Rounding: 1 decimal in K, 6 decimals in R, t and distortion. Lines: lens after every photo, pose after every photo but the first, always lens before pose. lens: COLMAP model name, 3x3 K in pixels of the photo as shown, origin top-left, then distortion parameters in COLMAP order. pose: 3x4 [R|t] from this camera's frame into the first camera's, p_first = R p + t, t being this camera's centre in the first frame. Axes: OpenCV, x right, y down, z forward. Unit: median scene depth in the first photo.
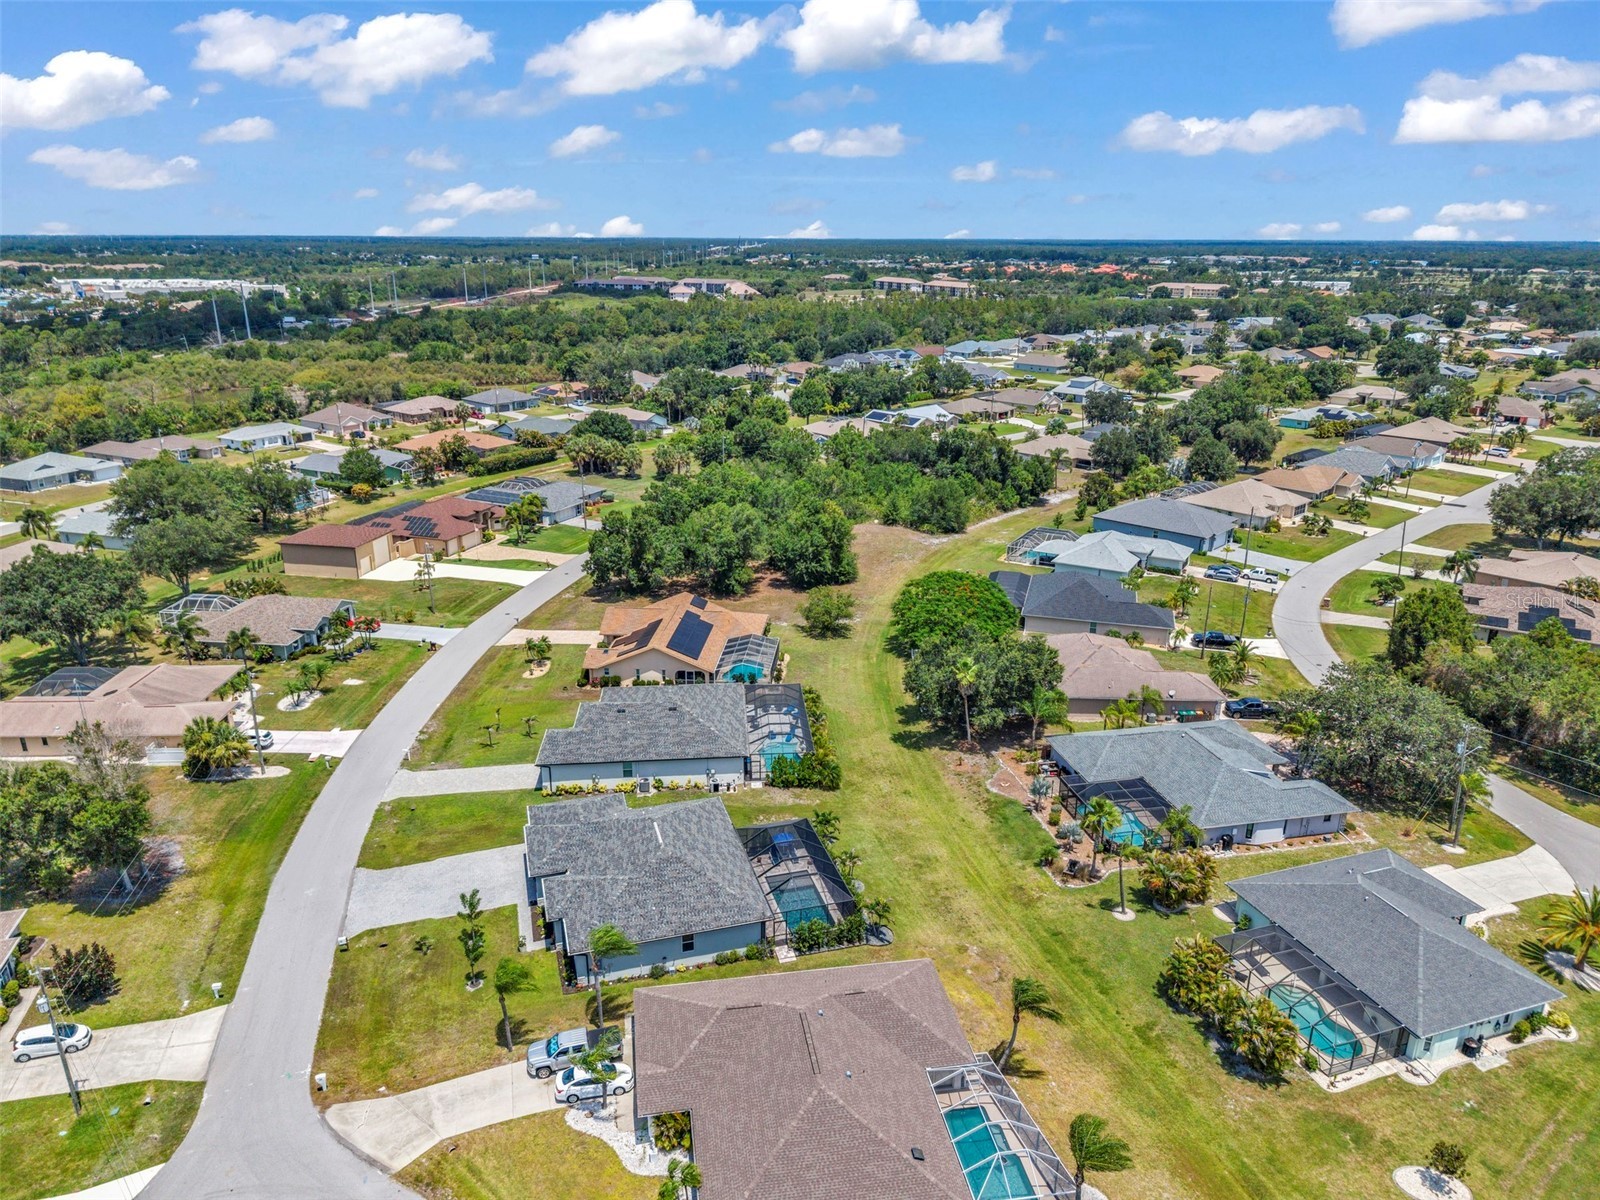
lens RADIAL K [[1058.2, 0, 800.8], [0, 1058.2, 611.1], [0, 0, 1]] dist [0.044737, -0.065197]
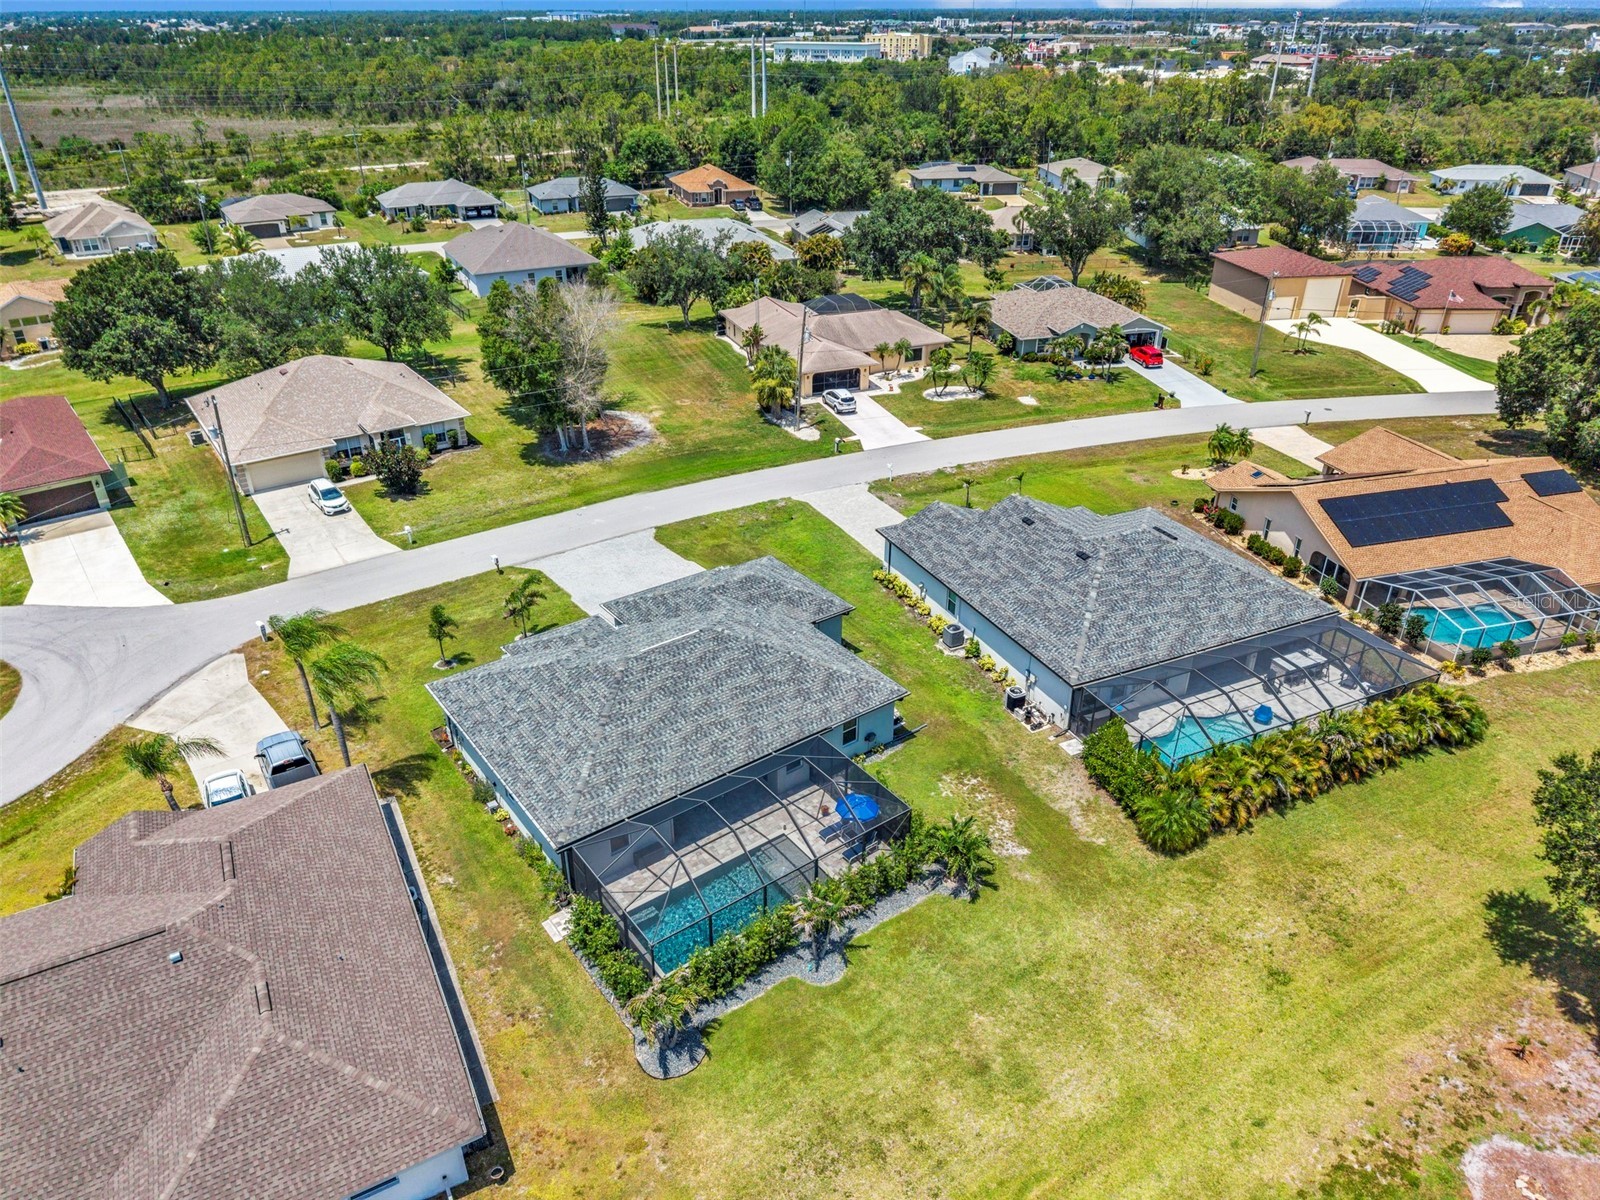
lens RADIAL K [[1068.3, 0, 798.7], [0, 1068.3, 603.2], [0, 0, 1]] dist [0.026505, -0.024484]
pose [[0.339185, 0.452316, -0.824842, 0.184695], [-0.309289, 0.881694, 0.356308, -0.023726], [0.888422, 0.134260, 0.438954, 0.387273]]
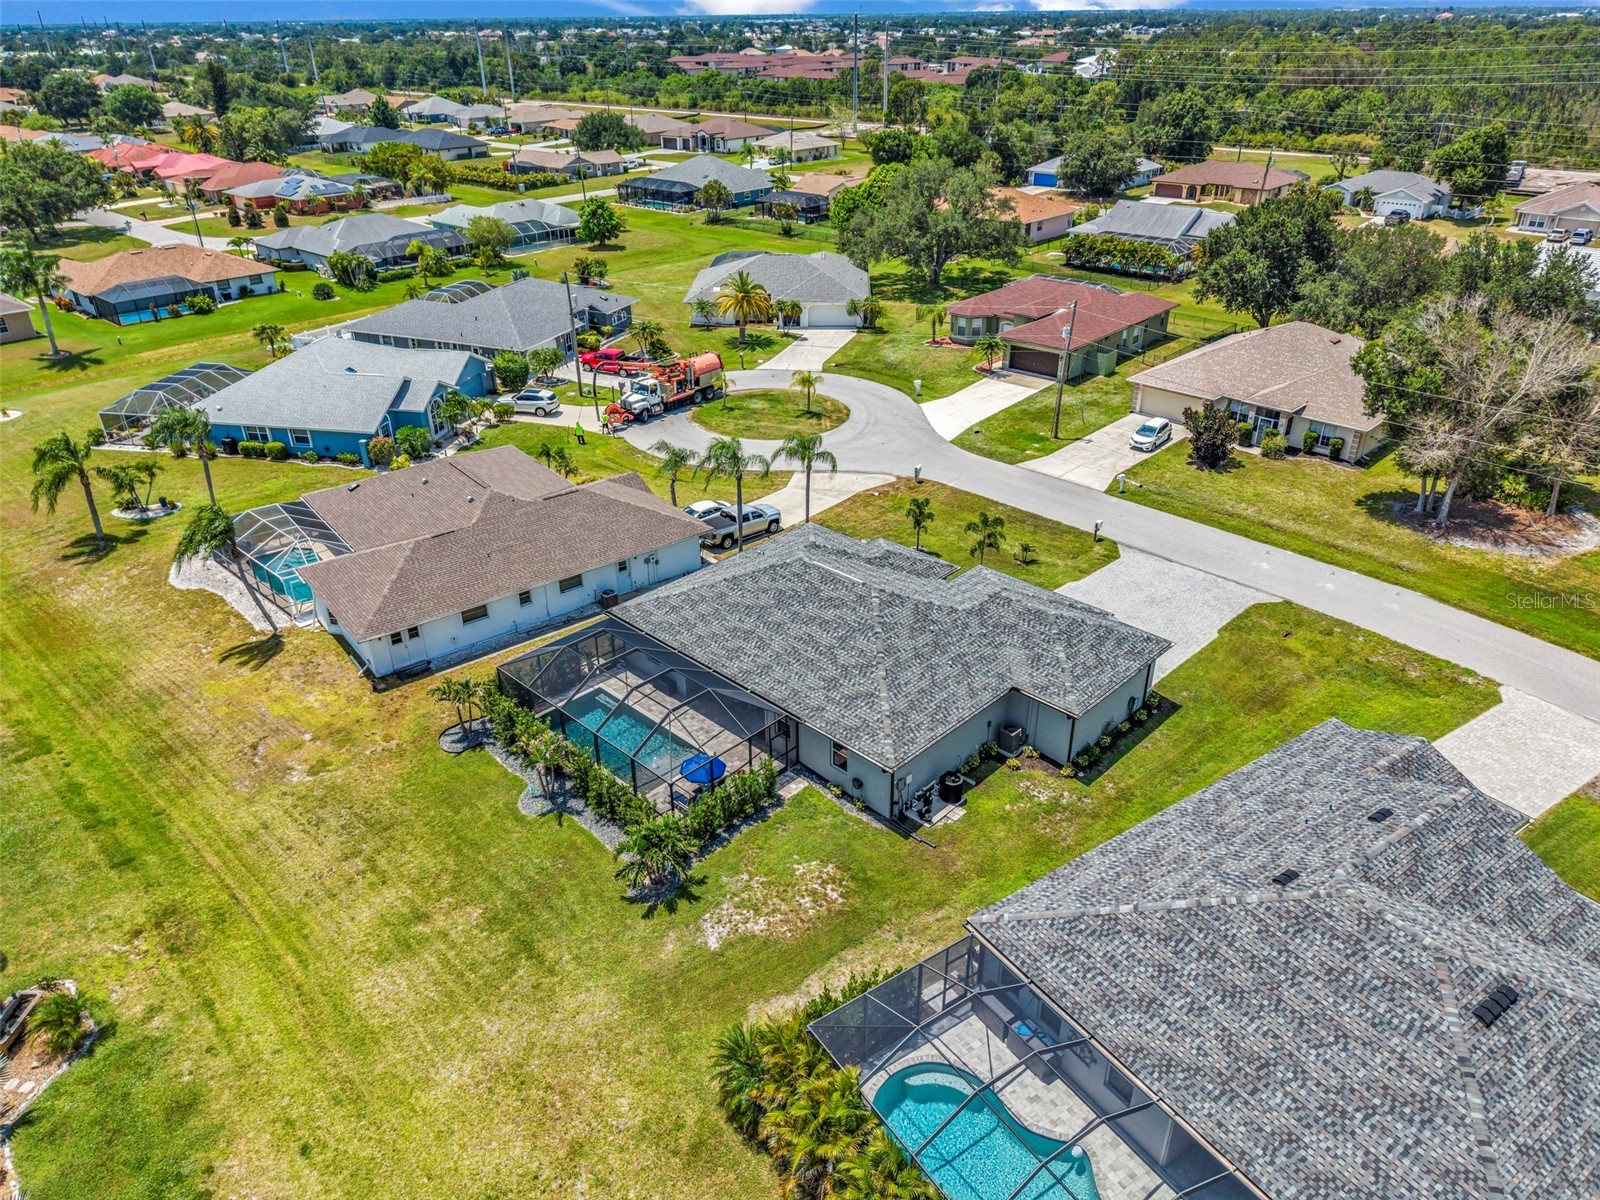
lens RADIAL K [[1068.3, 0, 798.7], [0, 1068.3, 603.2], [0, 0, 1]] dist [0.026505, -0.024484]
pose [[-0.875543, 0.237447, -0.420766, 0.069211], [-0.153369, 0.689258, 0.708097, -0.097819], [0.458152, 0.684501, -0.567058, 0.652467]]
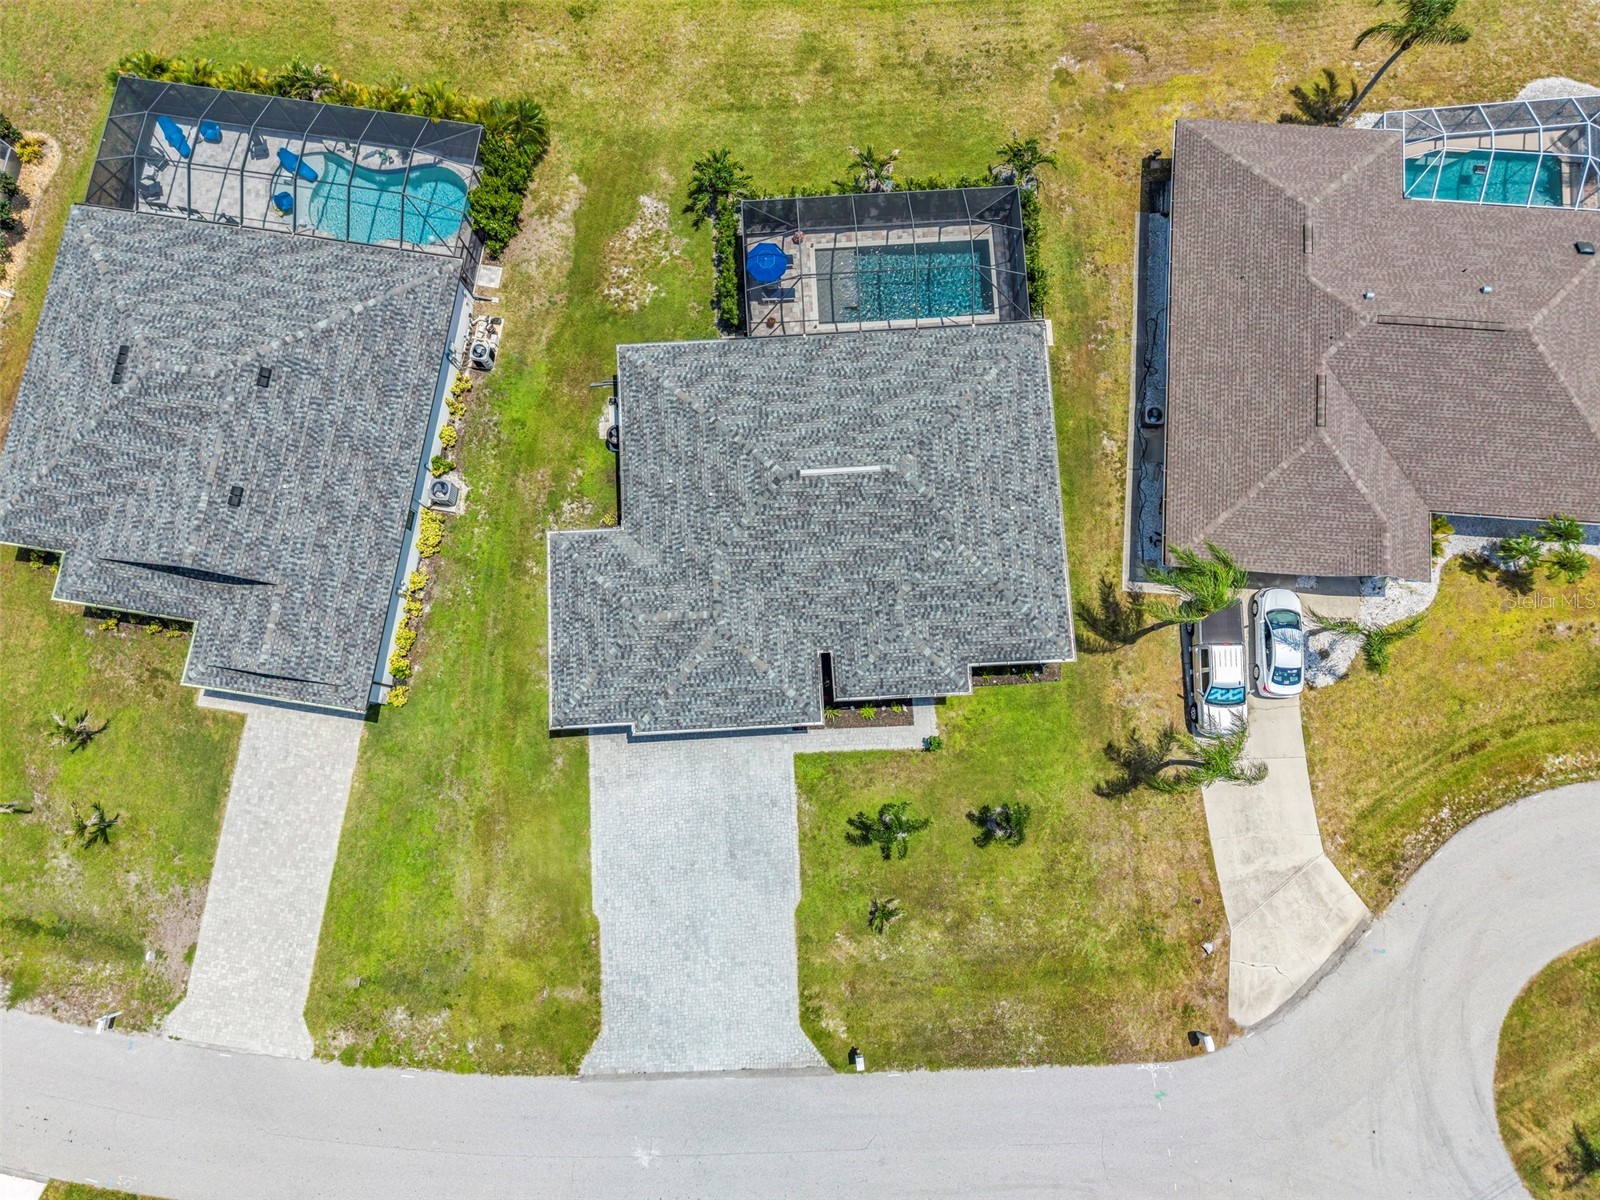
lens RADIAL K [[1131.7, 0, 799.0], [0, 1131.7, 595.0], [0, 0, 1]] dist [0.031909, -0.037158]
pose [[0.236839, -0.958721, 0.157355, -0.137398], [0.336095, 0.232813, 0.912600, -0.137102], [-0.911563, -0.163253, 0.377361, 0.389809]]
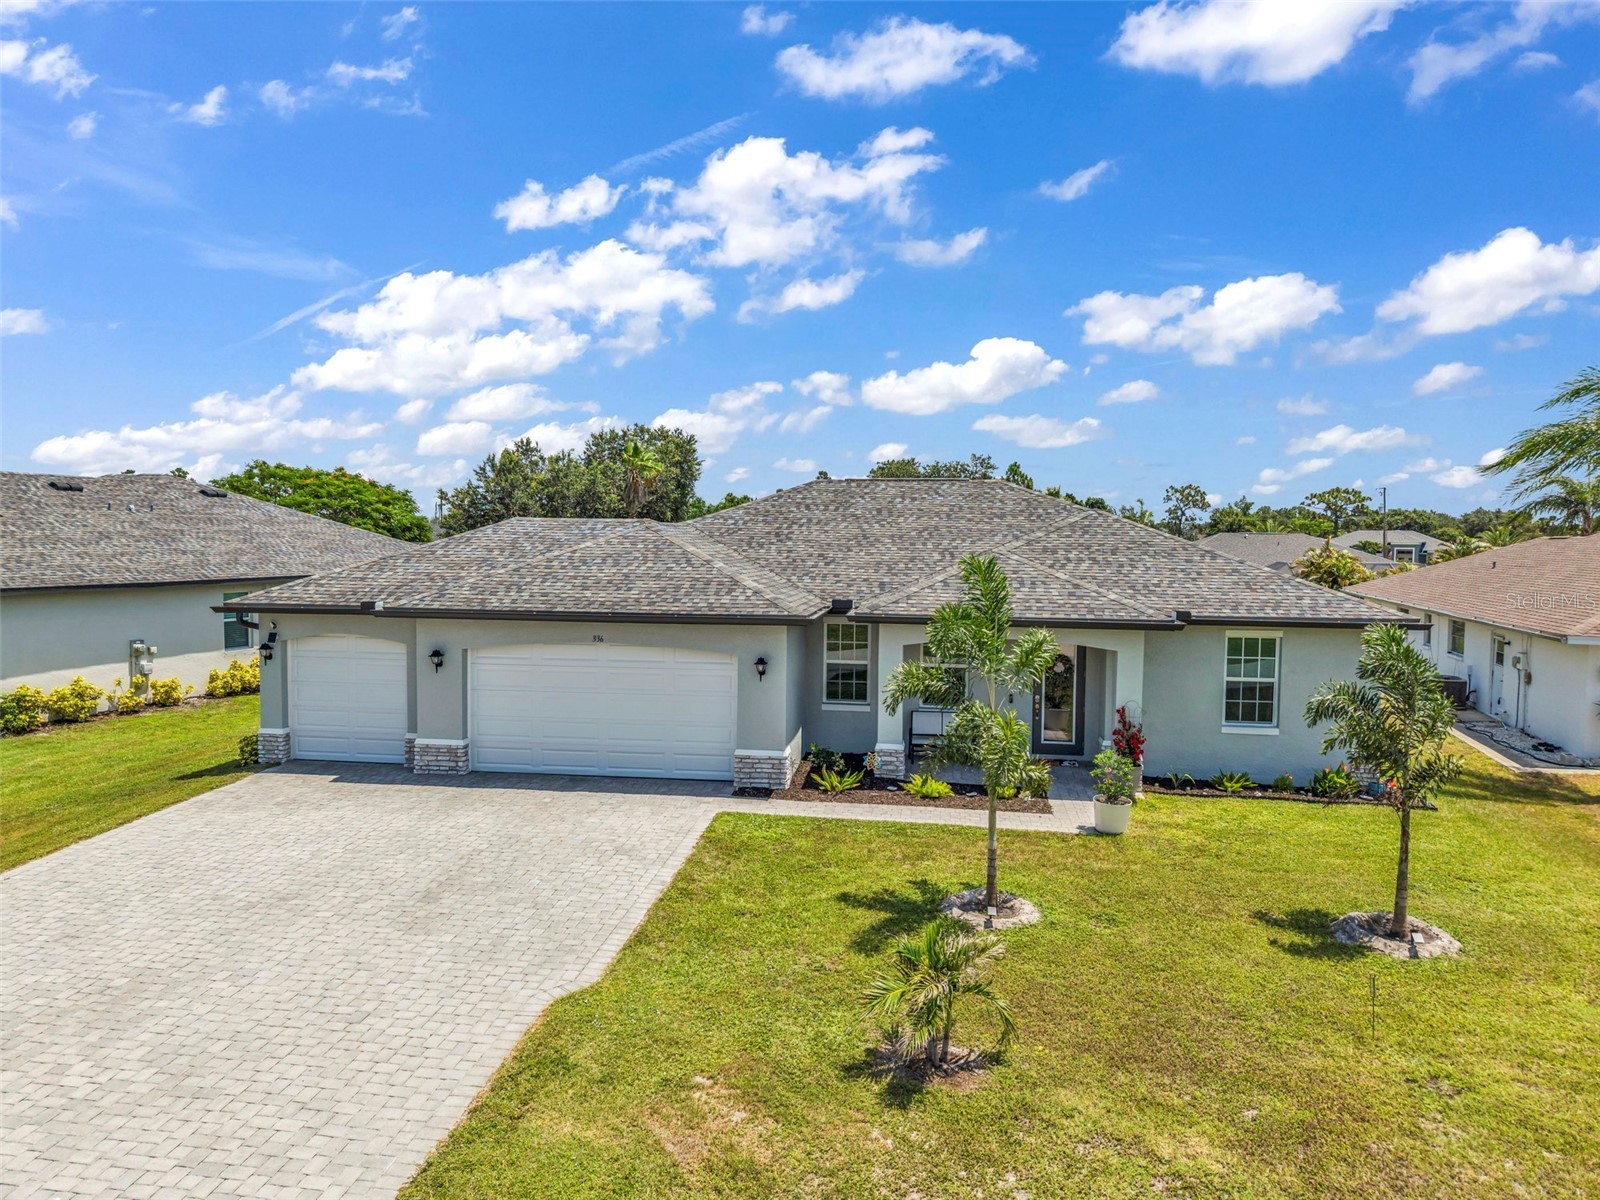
lens RADIAL K [[1072.5, 0, 800.3], [0, 1072.5, 597.2], [0, 0, 1]] dist [0.024223, -0.025974]
pose [[0.414614, -0.053147, 0.908444, -0.219179], [0.293881, 0.952622, -0.078396, 0.126220], [-0.861237, 0.299478, 0.410589, 0.439063]]
